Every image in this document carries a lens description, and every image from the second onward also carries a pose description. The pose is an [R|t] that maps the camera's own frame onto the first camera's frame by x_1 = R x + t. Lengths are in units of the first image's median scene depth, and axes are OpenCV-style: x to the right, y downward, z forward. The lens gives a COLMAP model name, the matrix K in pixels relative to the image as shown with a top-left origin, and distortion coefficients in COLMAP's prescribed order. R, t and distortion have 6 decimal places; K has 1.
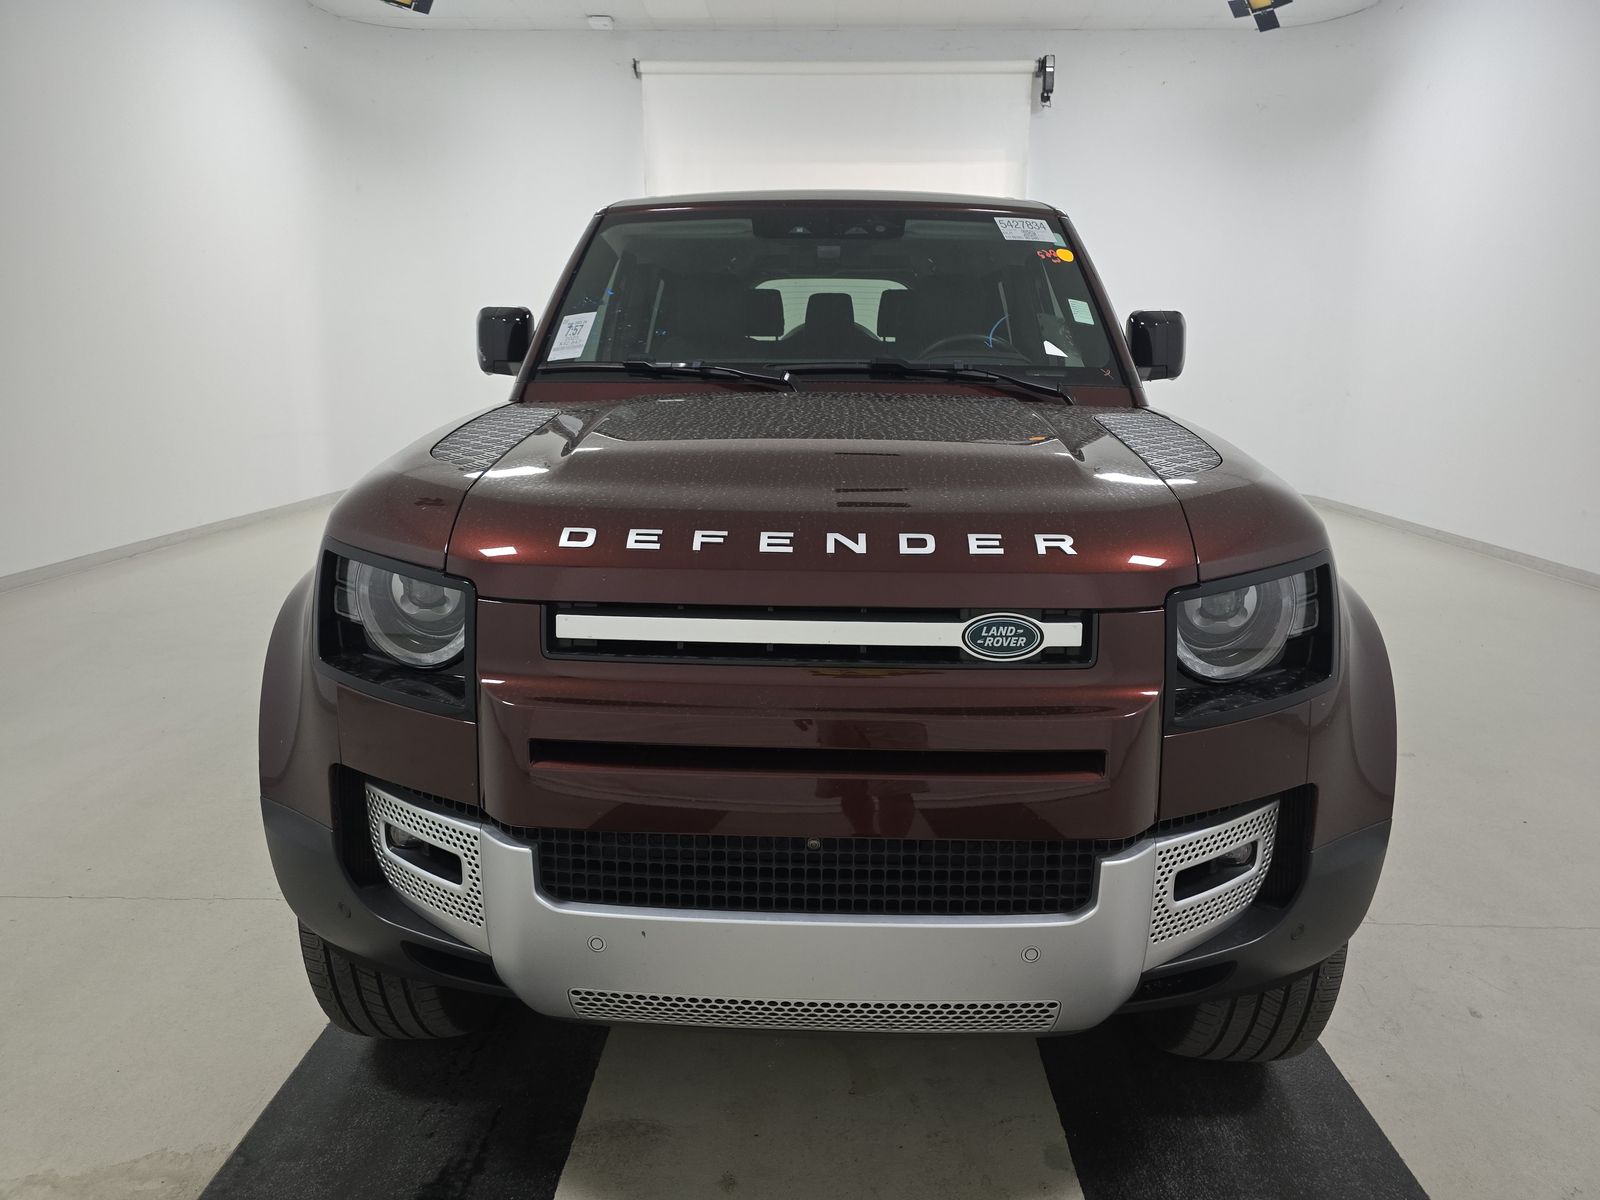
lens RADIAL K [[1093.7, 0, 800.0], [0, 1093.7, 600.0], [0, 0, 1]] dist [0.028481, -0.000456]
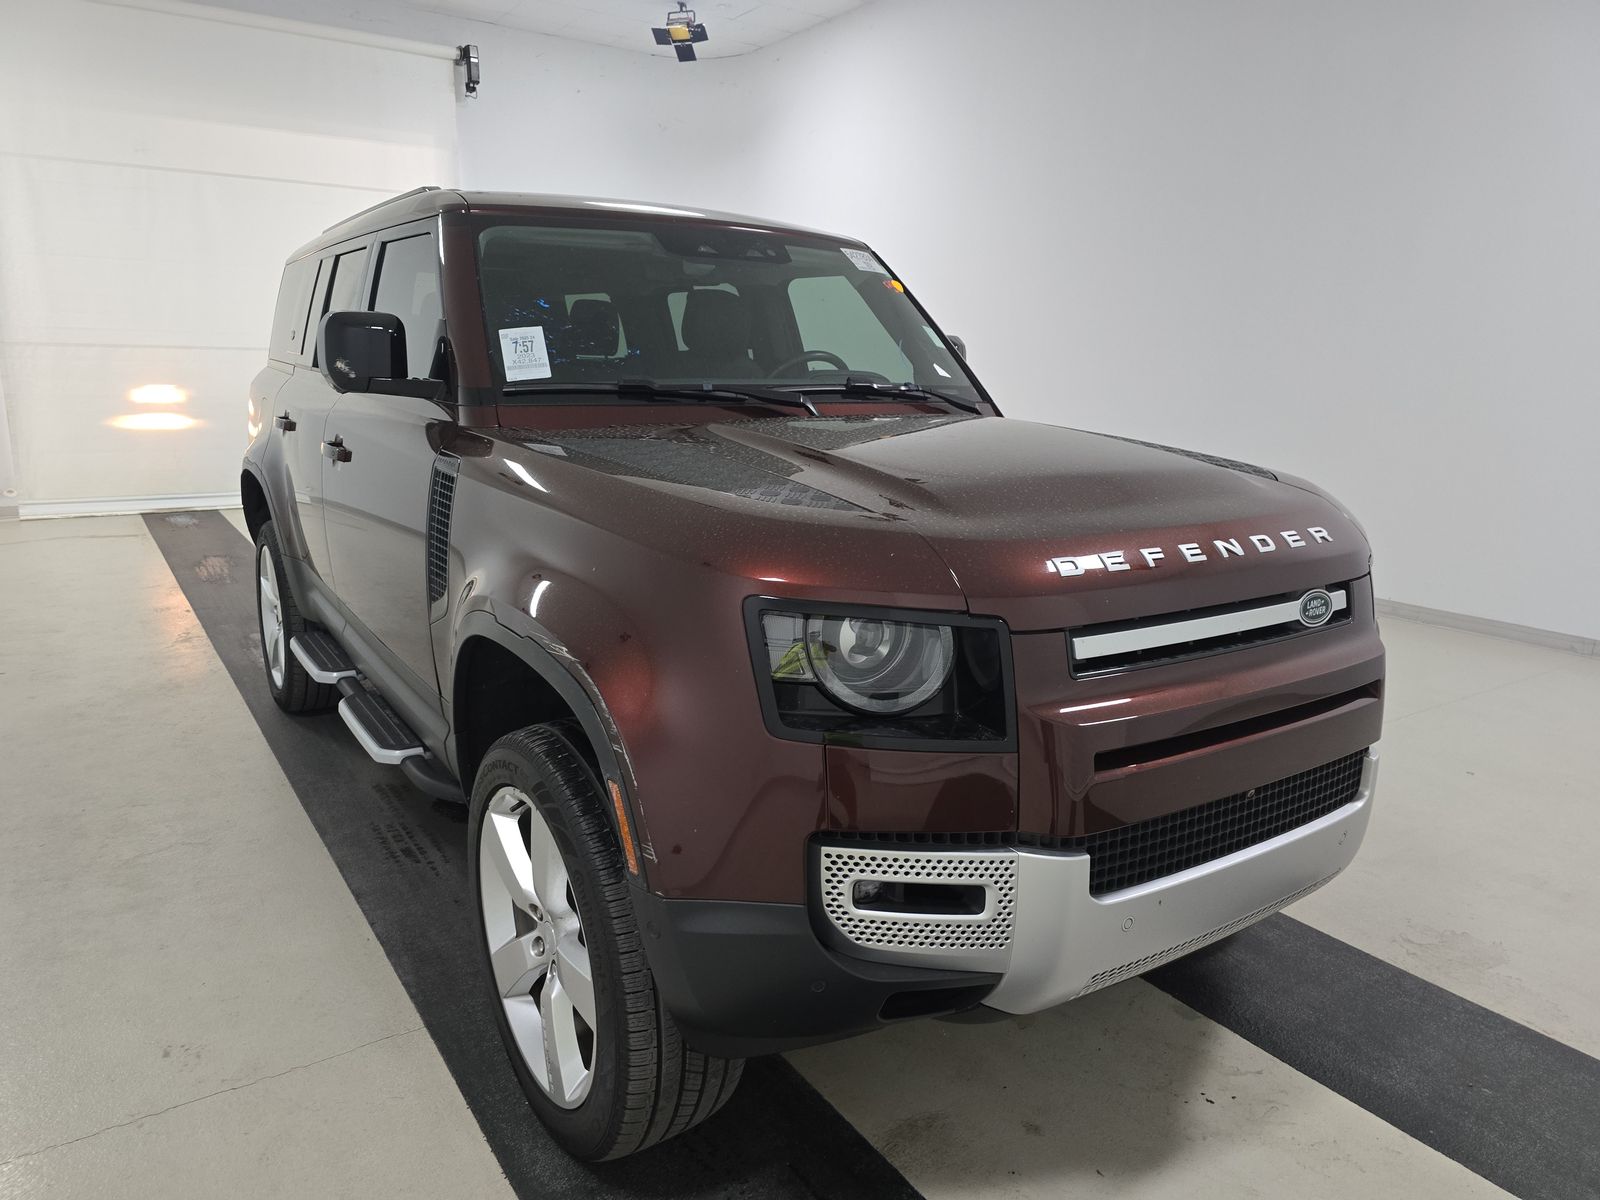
lens RADIAL K [[1093.7, 0, 800.0], [0, 1093.7, 600.0], [0, 0, 1]] dist [0.028481, -0.000456]
pose [[0.816244, -0.120089, 0.565088, -0.986586], [0.113972, 0.992406, 0.046273, -0.099266], [-0.566353, 0.026634, 0.823732, 0.237810]]
